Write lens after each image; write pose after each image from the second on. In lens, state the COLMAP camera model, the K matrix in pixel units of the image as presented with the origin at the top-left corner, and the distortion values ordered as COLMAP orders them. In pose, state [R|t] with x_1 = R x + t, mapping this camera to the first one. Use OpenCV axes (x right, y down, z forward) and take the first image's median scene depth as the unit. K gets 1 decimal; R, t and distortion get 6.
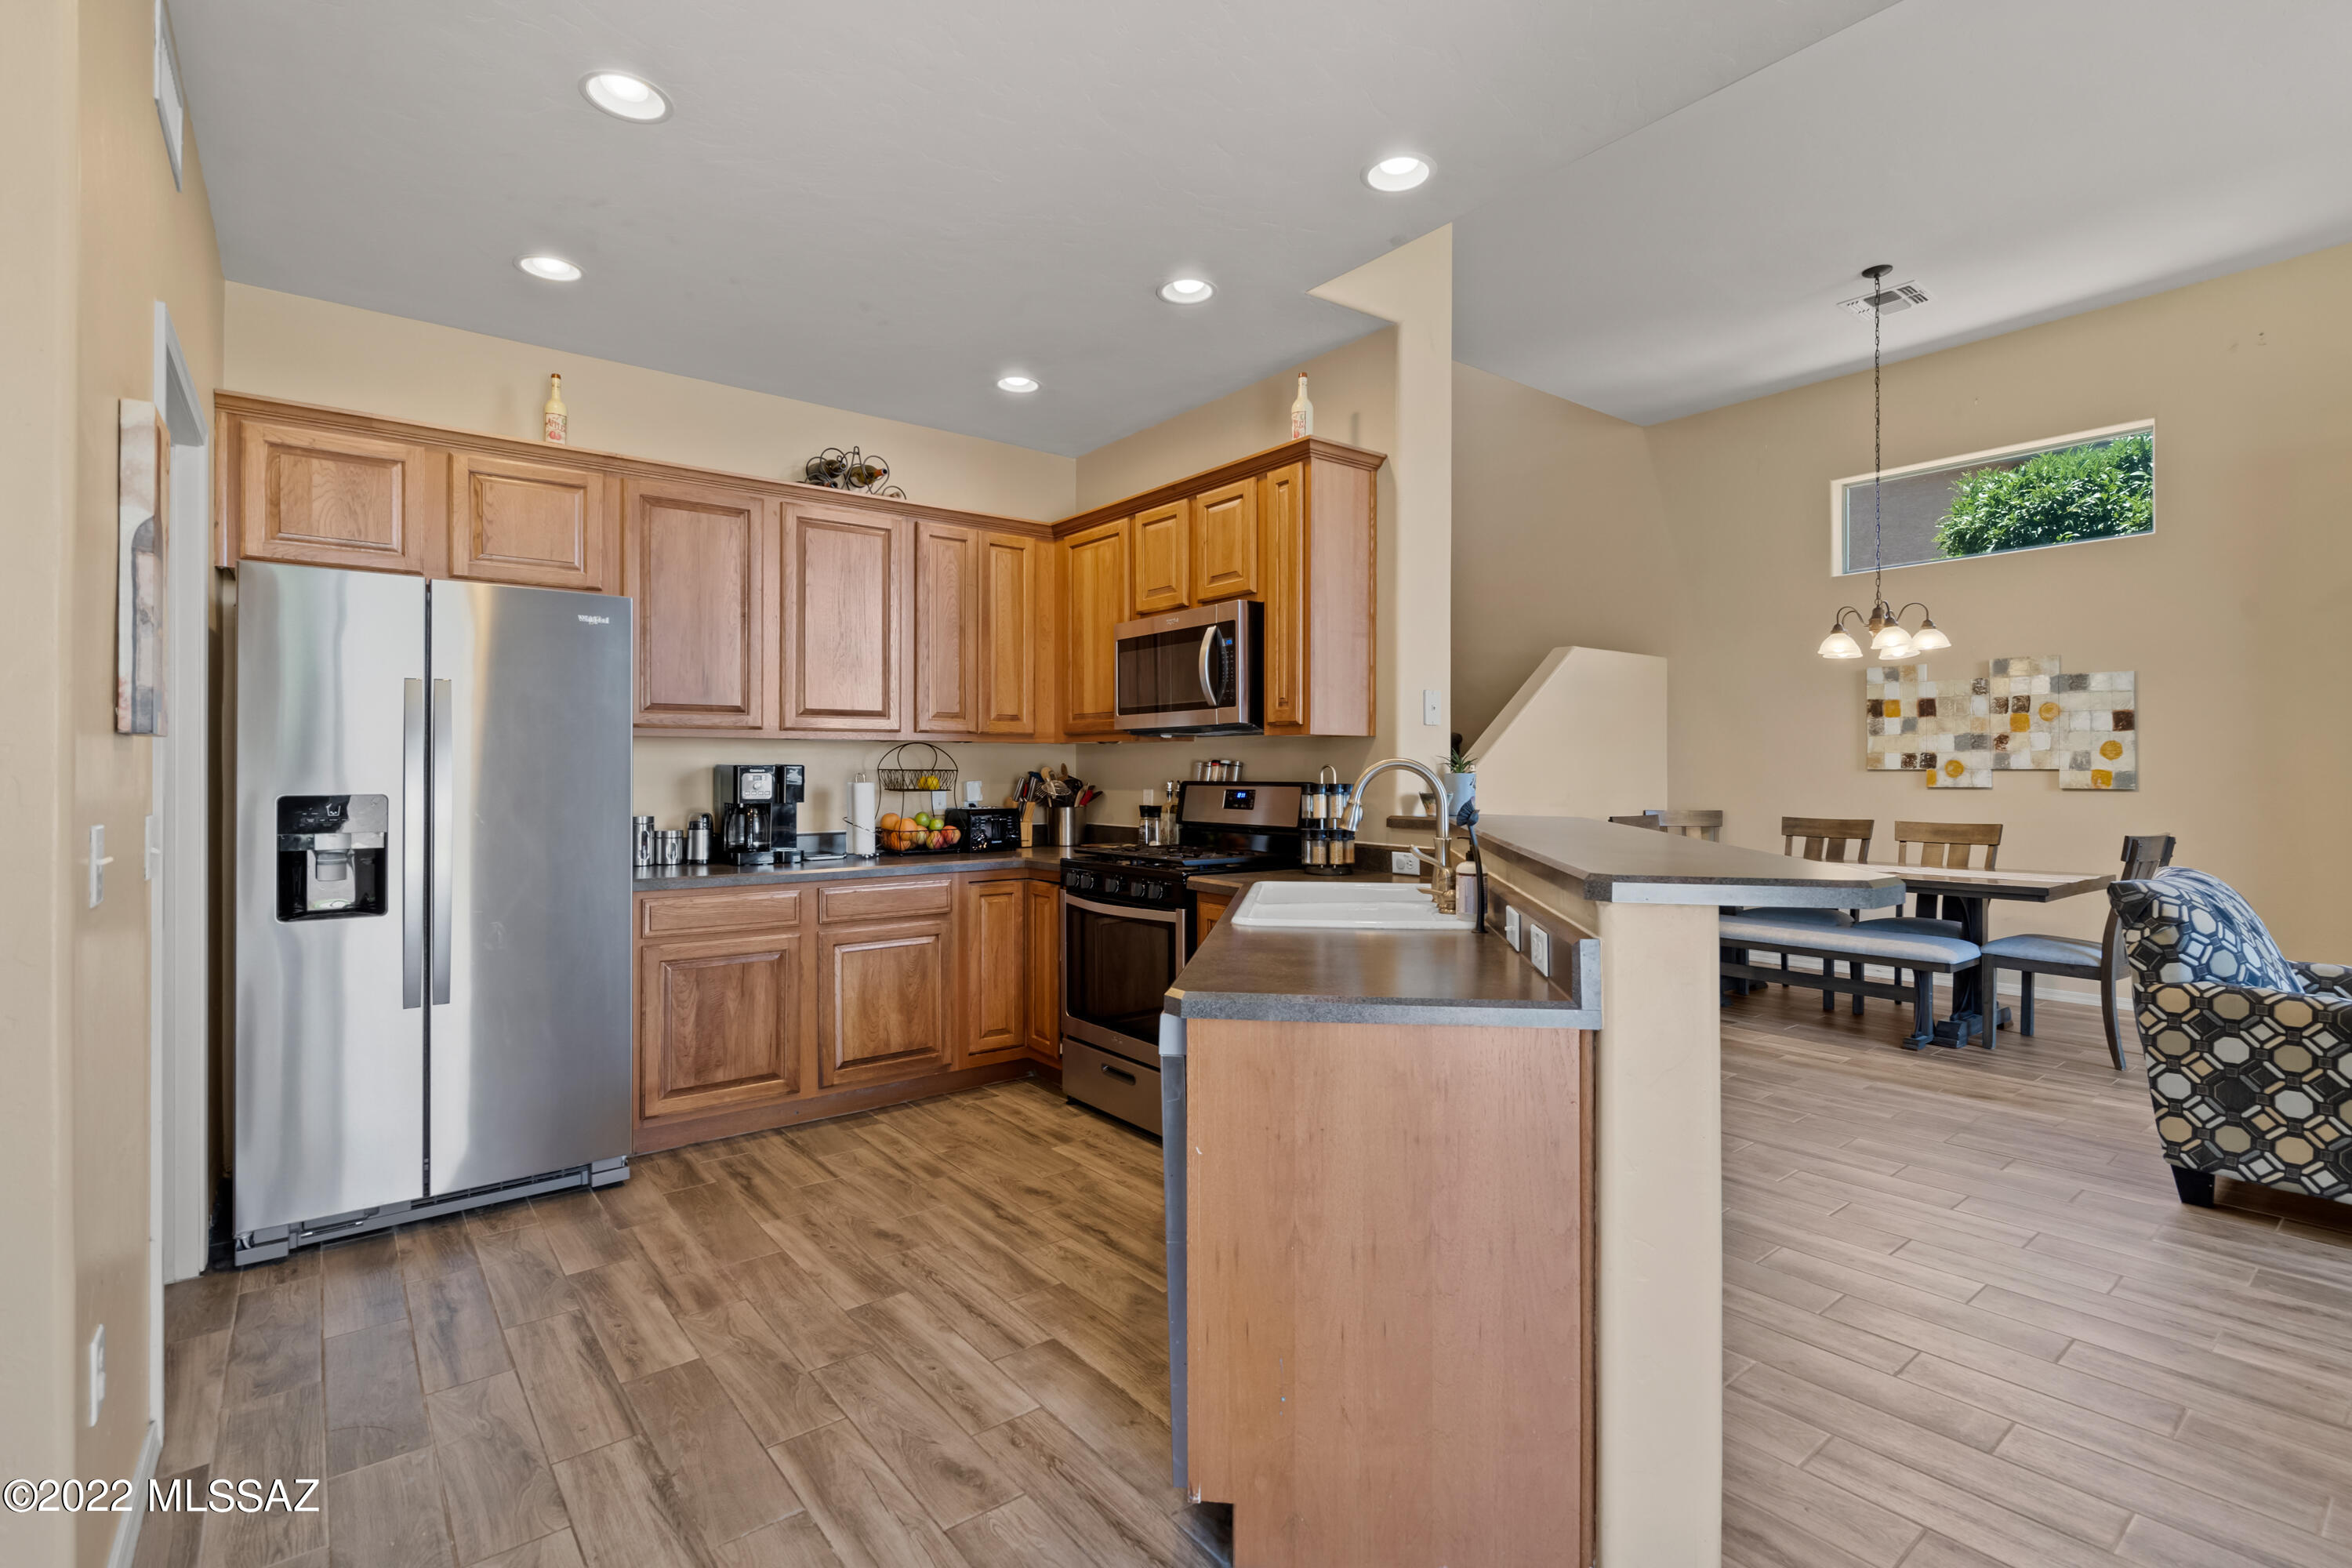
lens RADIAL K [[1085.0, 0, 1175.7], [0, 1085.0, 764.3], [0, 0, 1]] dist [-0.001893, 0.000651]
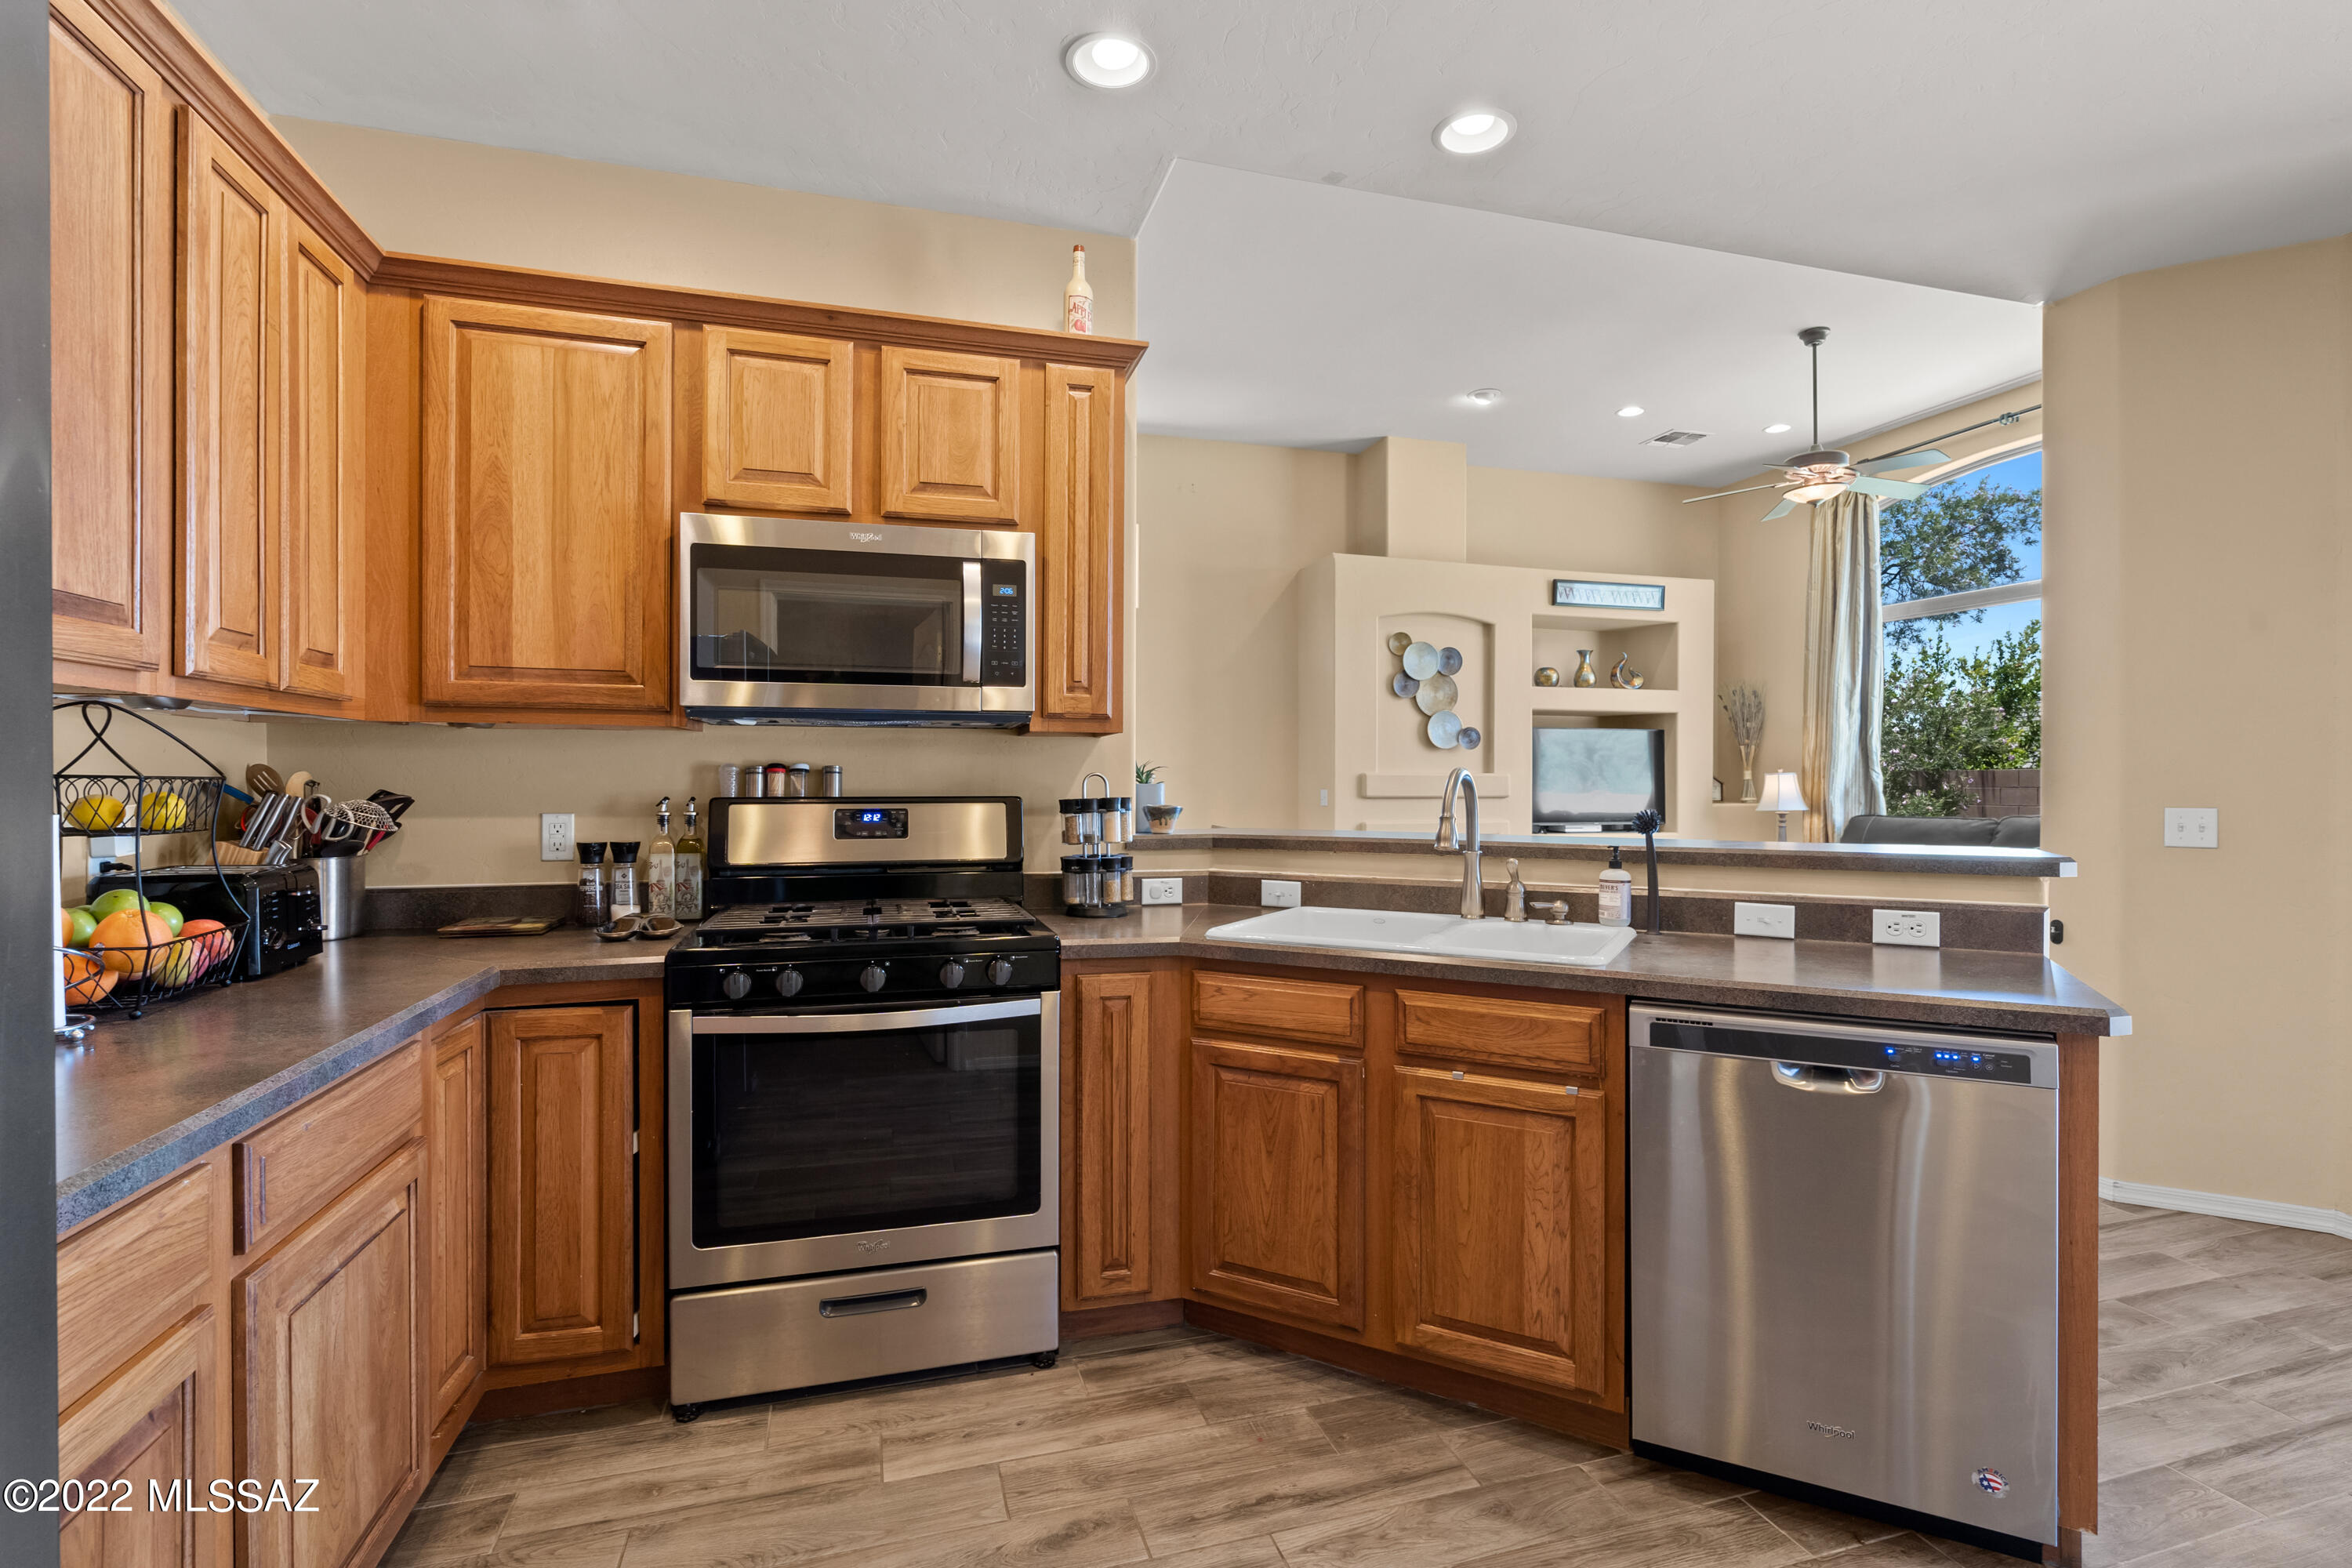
lens RADIAL K [[1085.0, 0, 1177.8], [0, 1085.0, 784.2], [0, 0, 1]] dist [-0.001893, 0.000651]
pose [[0.365925, -0.002519, 0.930641, -0.434225], [-0.005764, 0.999971, 0.004974, 0.003487], [-0.930626, -0.007185, 0.365900, 0.518873]]
